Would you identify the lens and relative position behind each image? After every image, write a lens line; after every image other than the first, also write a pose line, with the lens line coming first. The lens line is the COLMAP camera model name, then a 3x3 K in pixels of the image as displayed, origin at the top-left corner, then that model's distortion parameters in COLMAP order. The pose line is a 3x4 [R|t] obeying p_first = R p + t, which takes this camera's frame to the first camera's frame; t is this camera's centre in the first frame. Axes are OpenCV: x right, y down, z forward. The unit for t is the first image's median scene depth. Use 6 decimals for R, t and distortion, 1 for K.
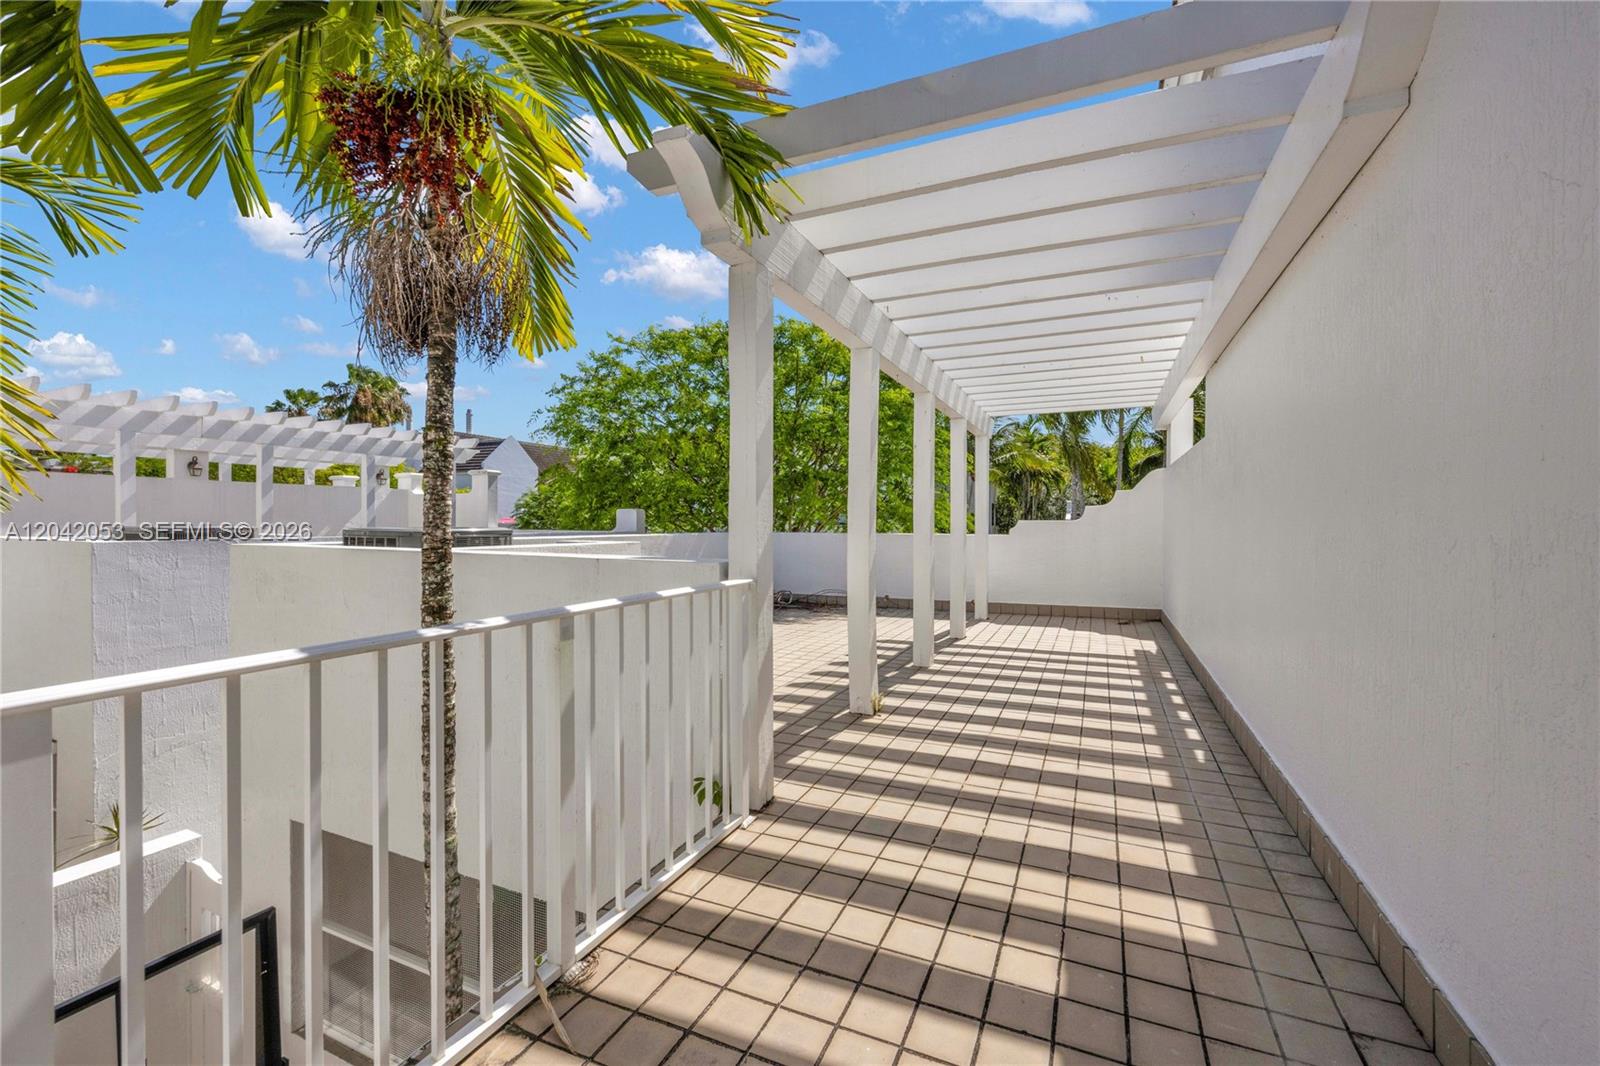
lens RADIAL K [[655.3, 0, 798.4], [0, 655.3, 528.6], [0, 0, 1]] dist [0.001377, 0.000335]
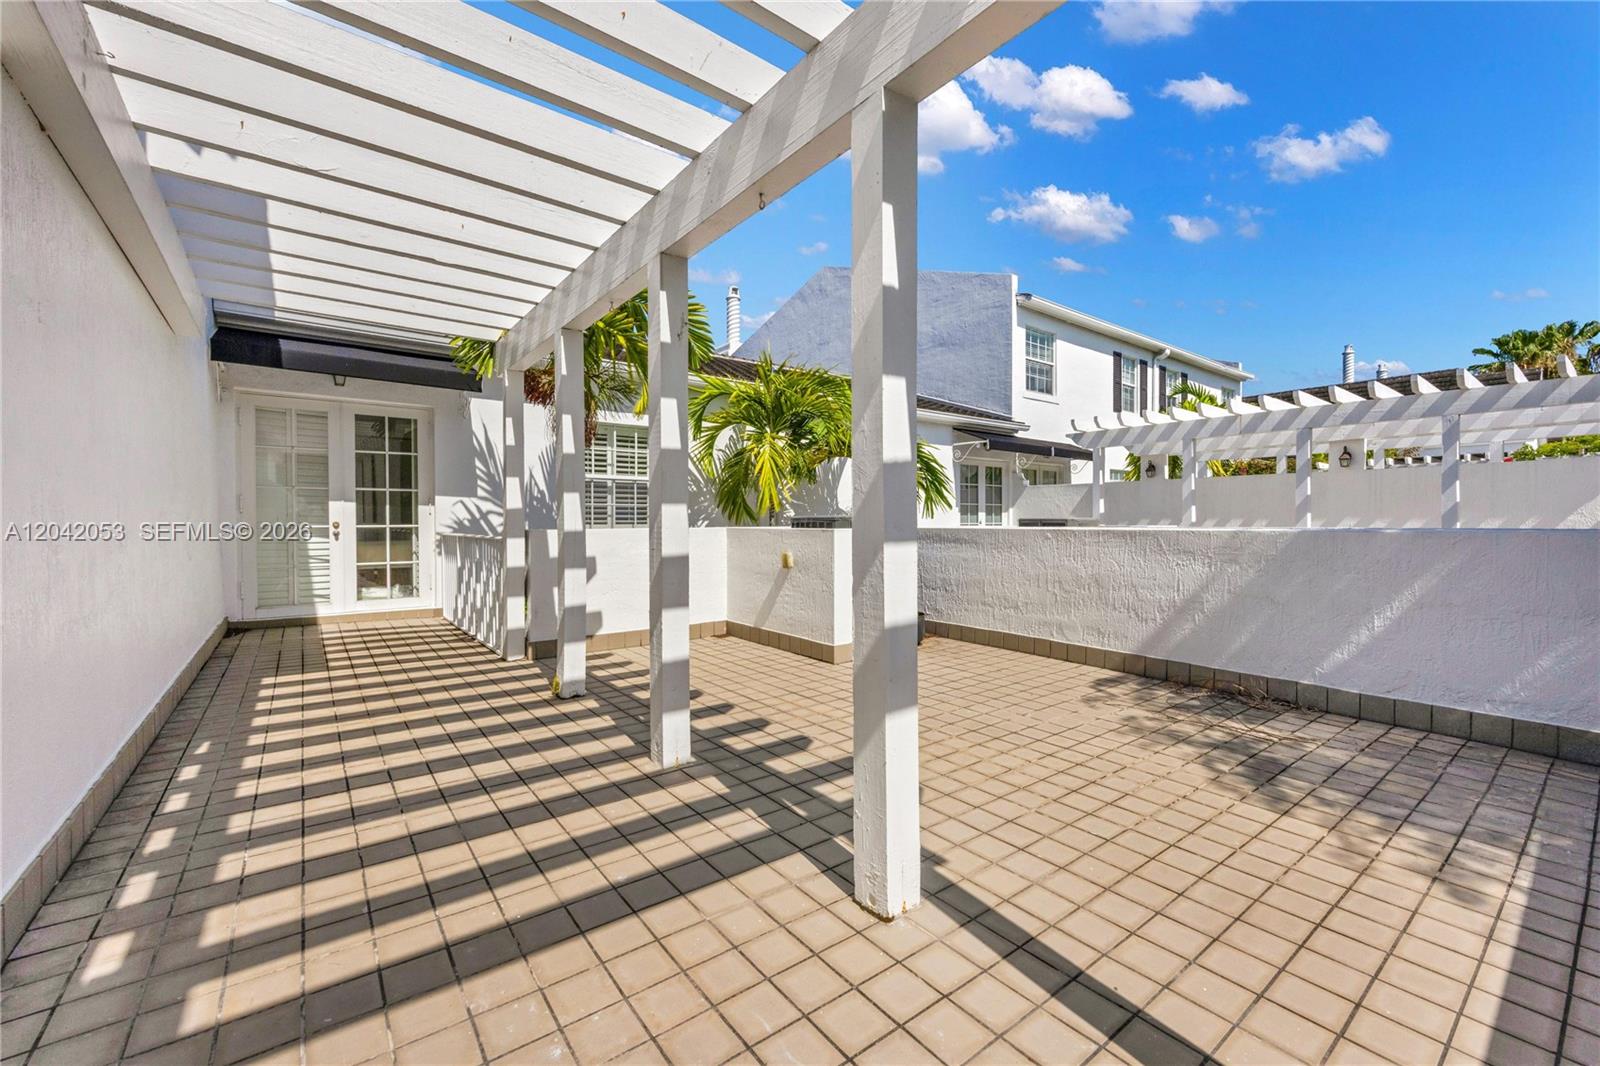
lens RADIAL K [[655.3, 0, 795.1], [0, 655.3, 528.2], [0, 0, 1]] dist [0.001377, 0.000335]
pose [[-0.480701, 0.017815, -0.876704, 0.920103], [-0.001350, 0.999777, 0.021056, -0.007949], [0.876883, 0.011305, -0.480570, 1.985256]]
